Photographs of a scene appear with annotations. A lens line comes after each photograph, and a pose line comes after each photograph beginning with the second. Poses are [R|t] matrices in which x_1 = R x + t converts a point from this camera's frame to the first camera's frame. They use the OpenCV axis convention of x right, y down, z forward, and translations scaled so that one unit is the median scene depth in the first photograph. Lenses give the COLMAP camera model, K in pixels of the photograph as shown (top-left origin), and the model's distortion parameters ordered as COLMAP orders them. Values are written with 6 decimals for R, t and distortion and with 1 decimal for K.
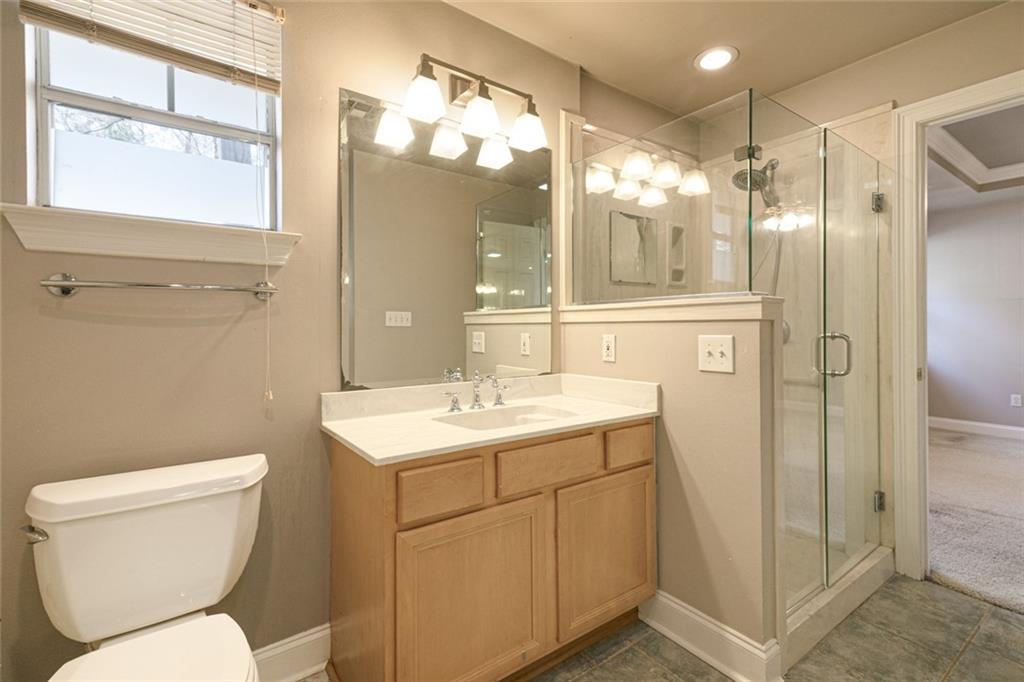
lens RADIAL K [[465.9, 0, 509.8], [0, 465.9, 333.3], [0, 0, 1]] dist [0.008318, 0.001070]
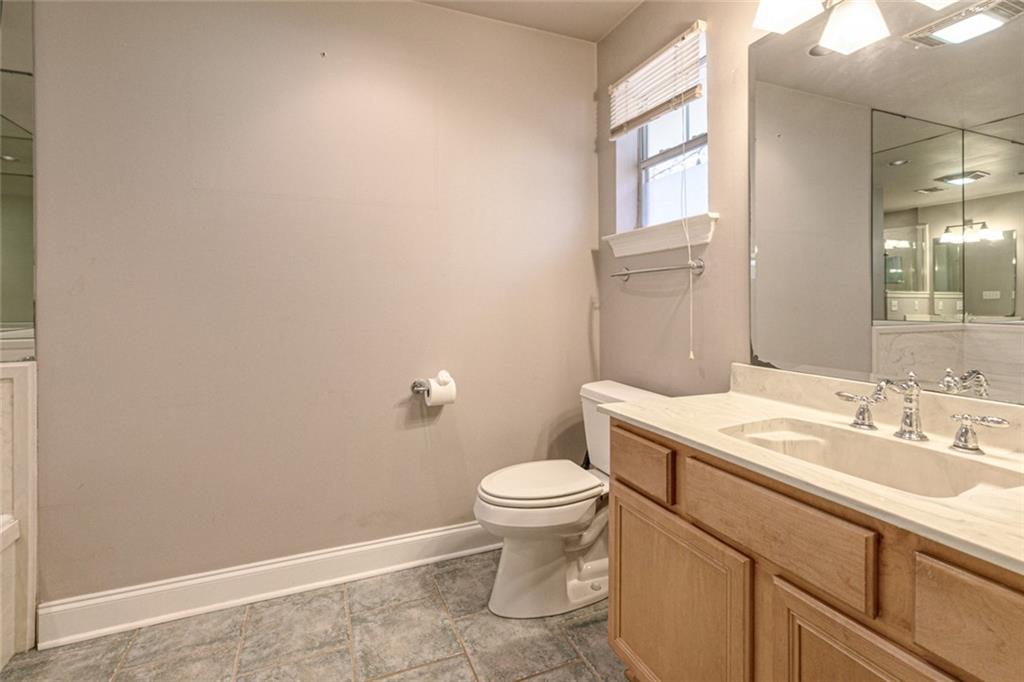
lens RADIAL K [[465.9, 0, 502.3], [0, 465.9, 301.4], [0, 0, 1]] dist [0.008318, 0.001070]
pose [[-0.235803, 0.001307, -0.971800, 0.680858], [-0.008452, 0.999959, 0.003396, -0.003195], [0.971764, 0.009015, -0.235783, 0.740672]]
